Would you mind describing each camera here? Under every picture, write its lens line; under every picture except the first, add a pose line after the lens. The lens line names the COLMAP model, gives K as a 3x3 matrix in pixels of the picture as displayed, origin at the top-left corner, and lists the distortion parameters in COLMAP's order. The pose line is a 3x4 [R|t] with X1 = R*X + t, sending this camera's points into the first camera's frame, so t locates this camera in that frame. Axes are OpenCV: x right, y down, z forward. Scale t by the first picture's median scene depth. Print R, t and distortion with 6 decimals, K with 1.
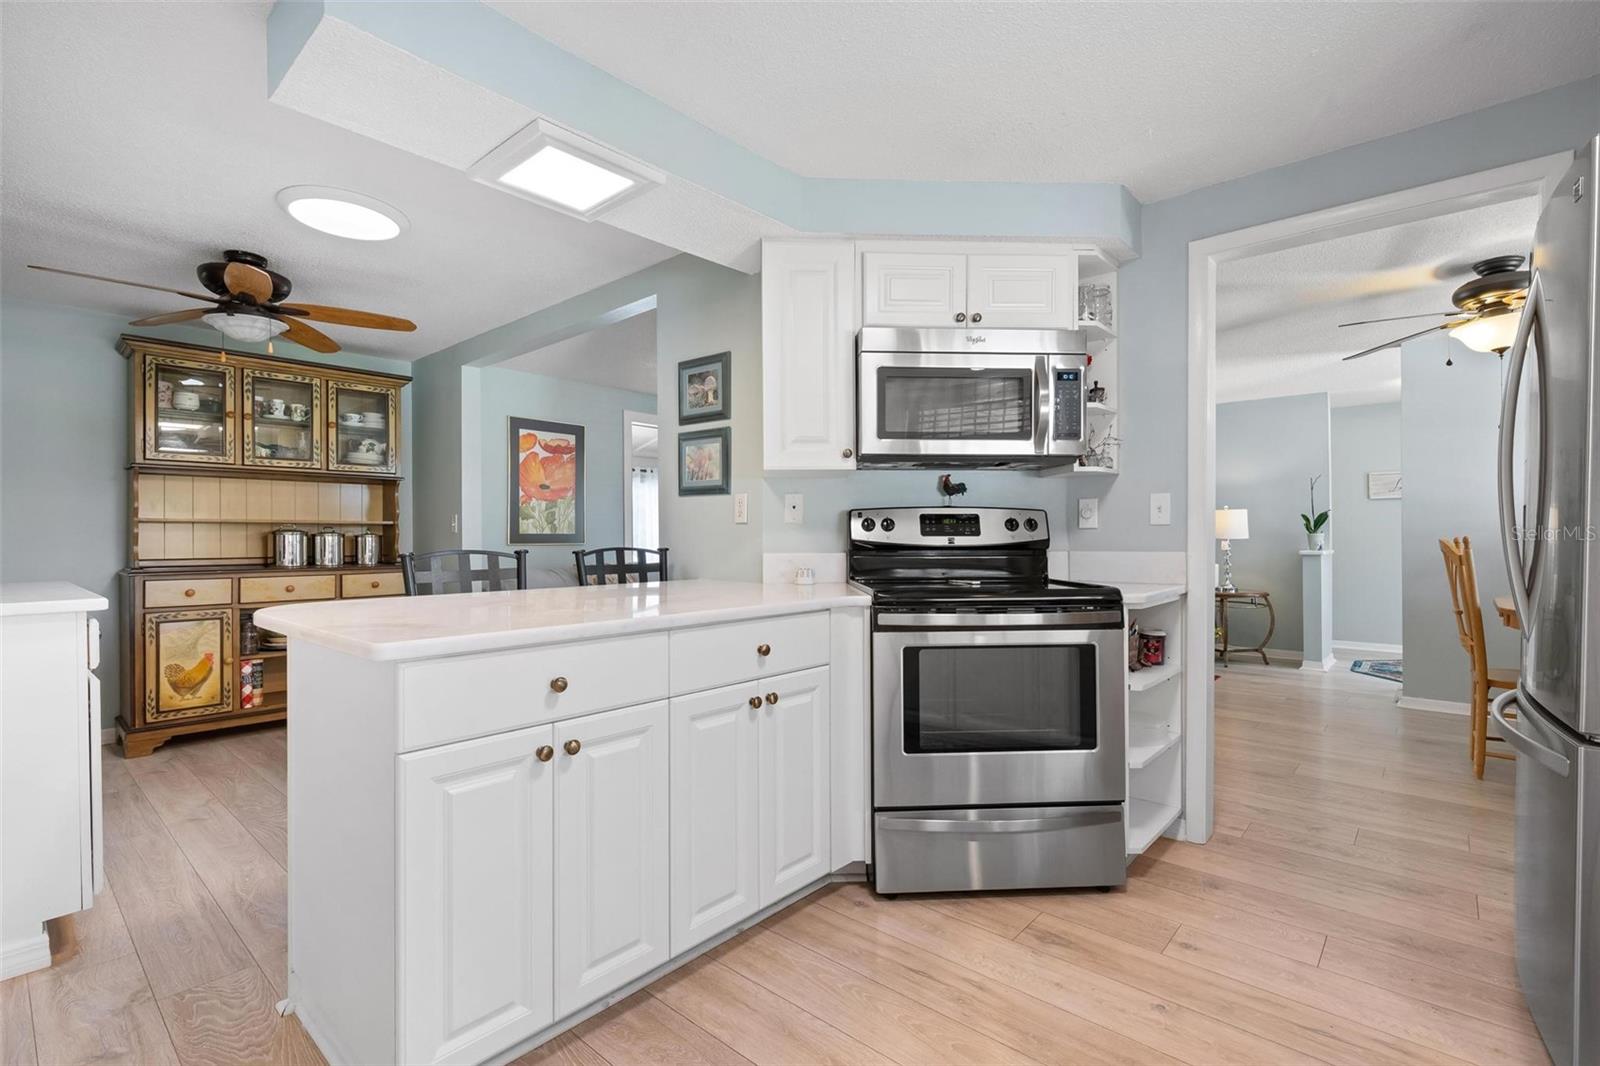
lens RADIAL K [[726.2, 0, 804.8], [0, 726.2, 534.9], [0, 0, 1]] dist [0.001271, 0.000318]
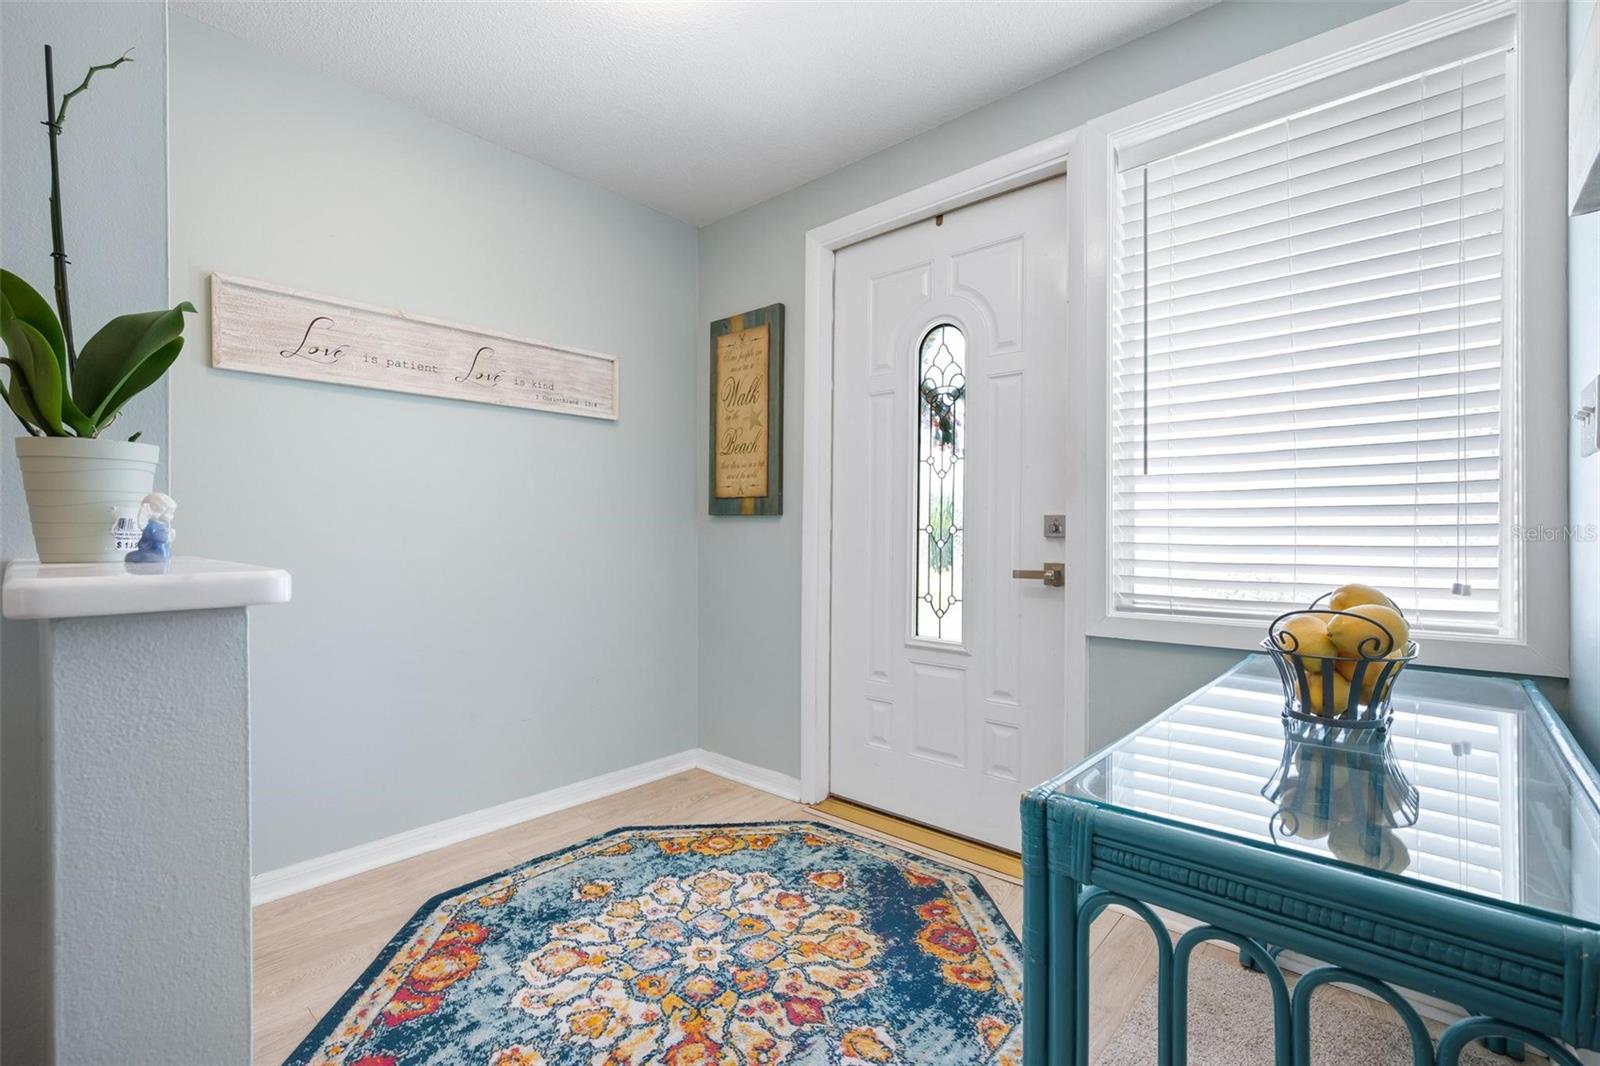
lens RADIAL K [[709.0, 0, 803.7], [0, 709.0, 532.7], [0, 0, 1]] dist [0.001794, -0.000176]
pose [[0.004846, 0.000555, 0.999988, 0.835616], [-0.000616, 1.000000, -0.000552, 0.021060], [-0.999988, -0.000613, 0.004846, 1.271487]]
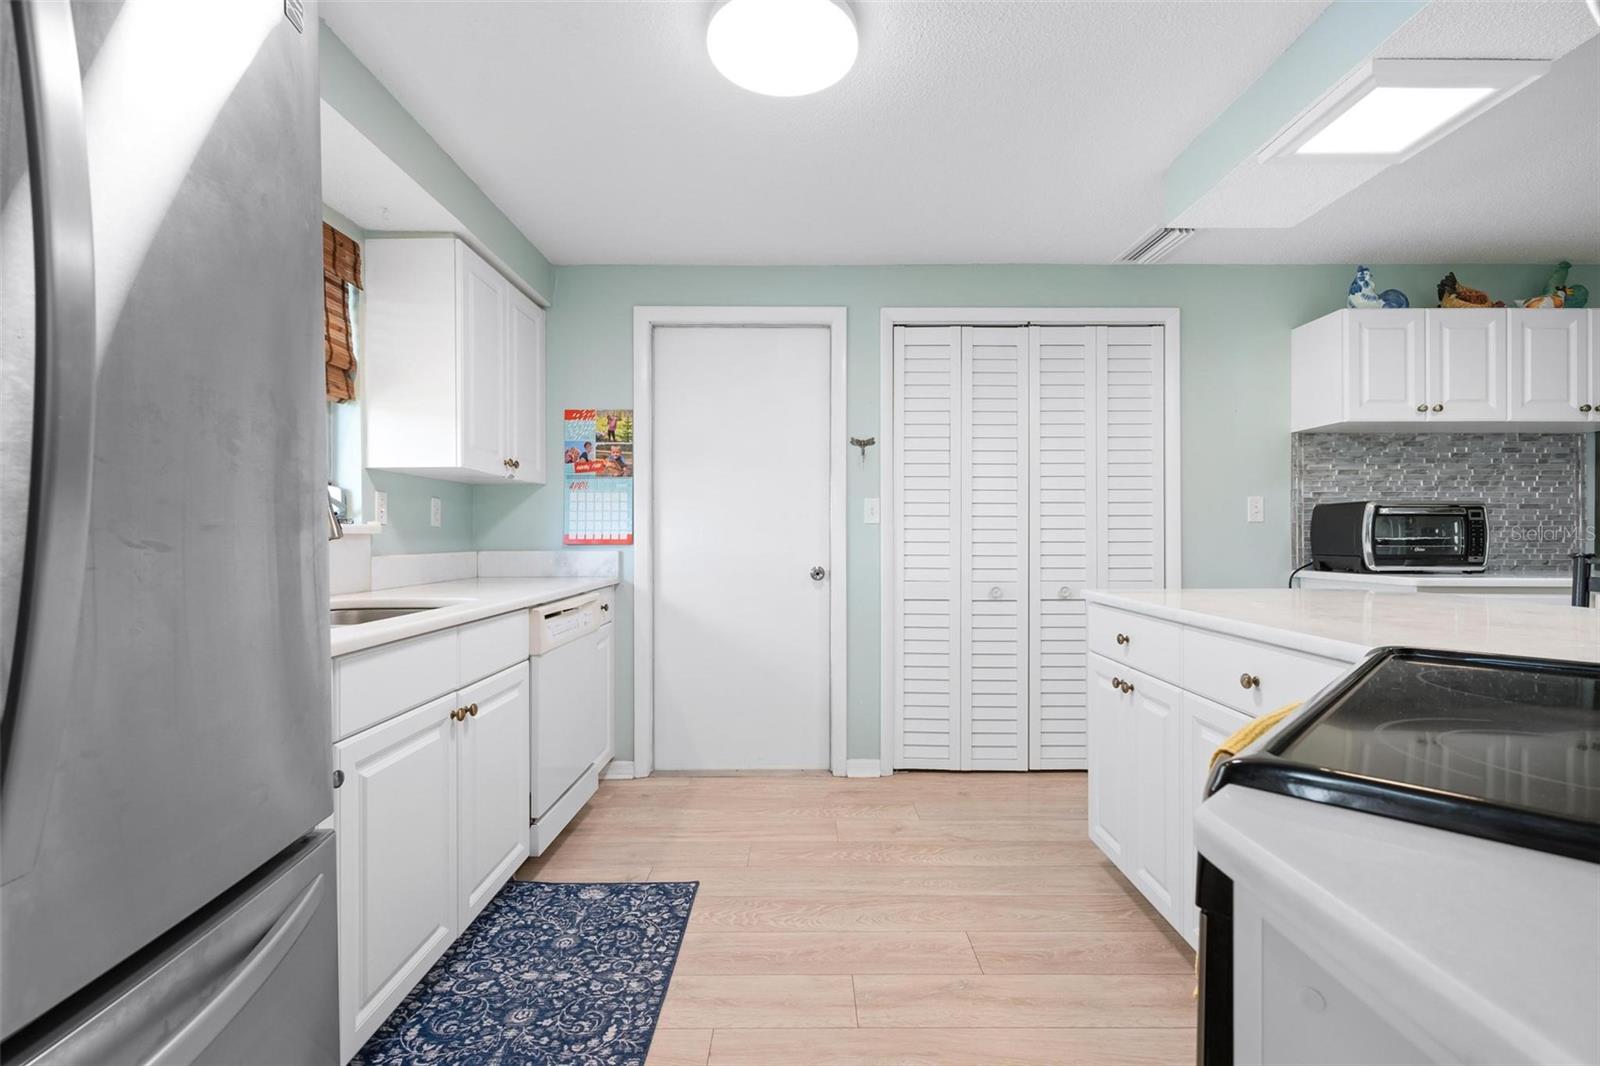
lens RADIAL K [[726.2, 0, 804.8], [0, 726.2, 534.9], [0, 0, 1]] dist [0.001271, 0.000318]
pose [[-0.751634, 0.004522, -0.659565, 0.372614], [0.003908, 0.999989, 0.002402, -0.001155], [0.659569, -0.000773, -0.751644, 0.579156]]
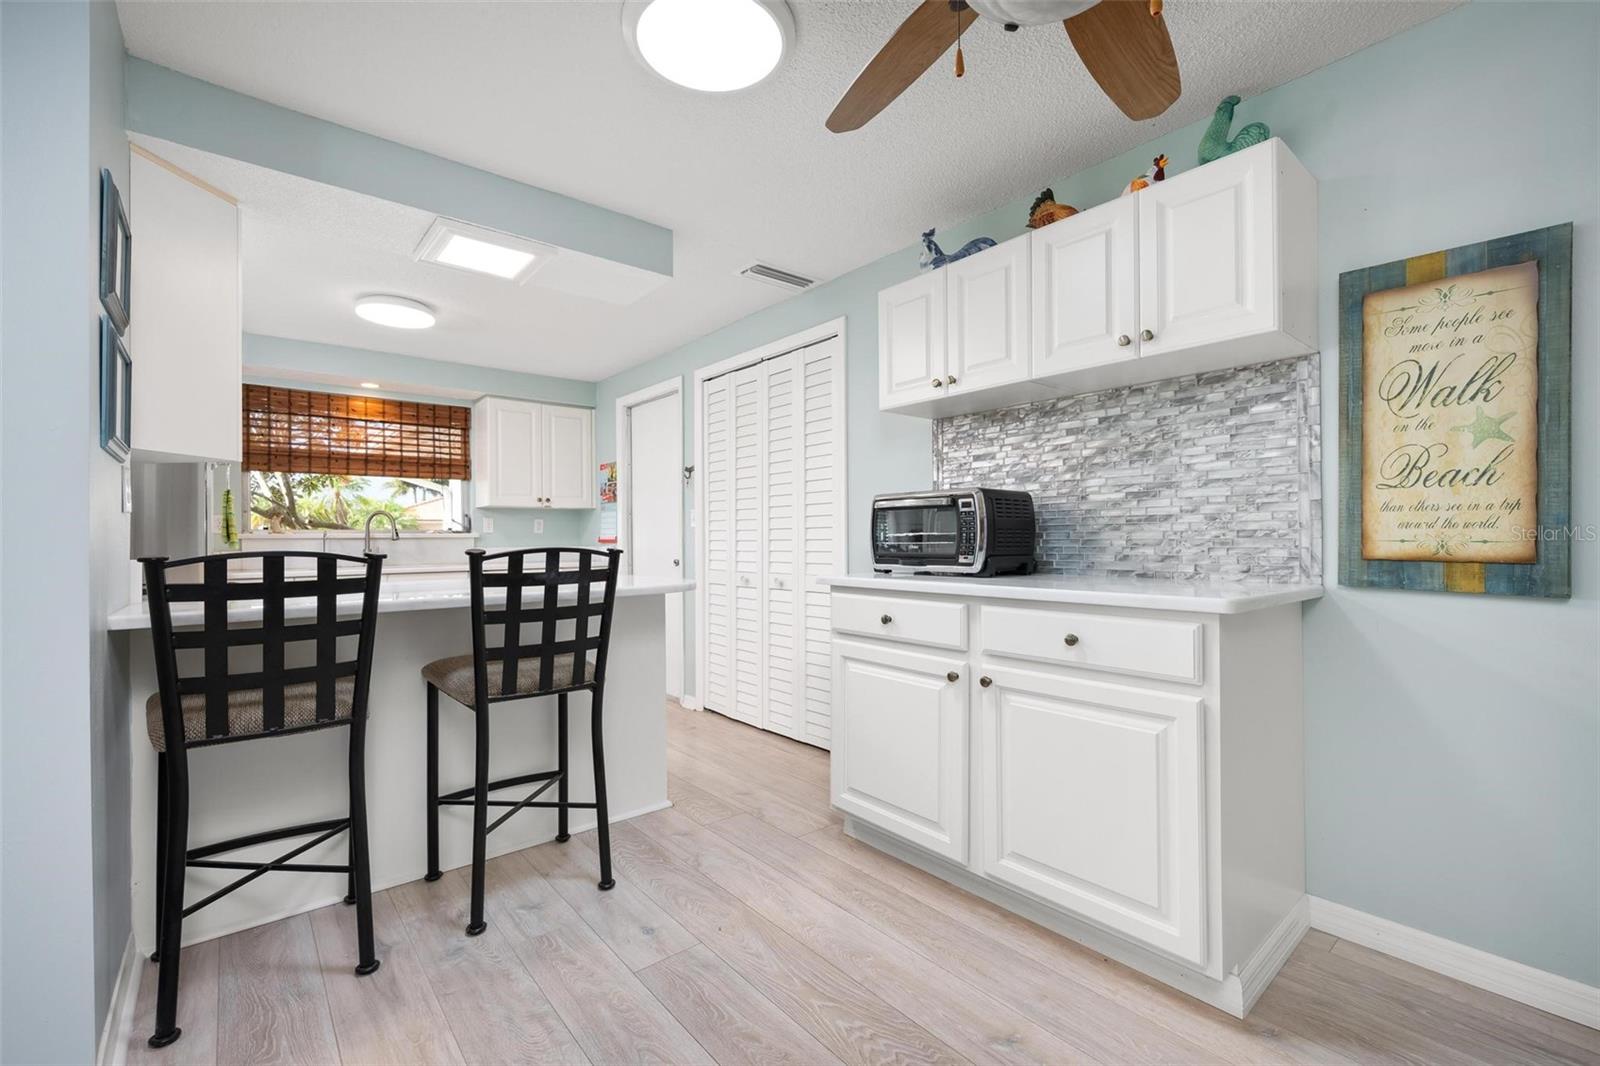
lens RADIAL K [[683.6, 0, 805.0], [0, 683.6, 536.1], [0, 0, 1]] dist [-0.002913, 0.000074]
pose [[-0.988797, 0.013284, 0.148674, -0.514092], [0.012599, 0.999905, -0.005550, 0.009687], [-0.148734, -0.003615, -0.988871, 1.024089]]
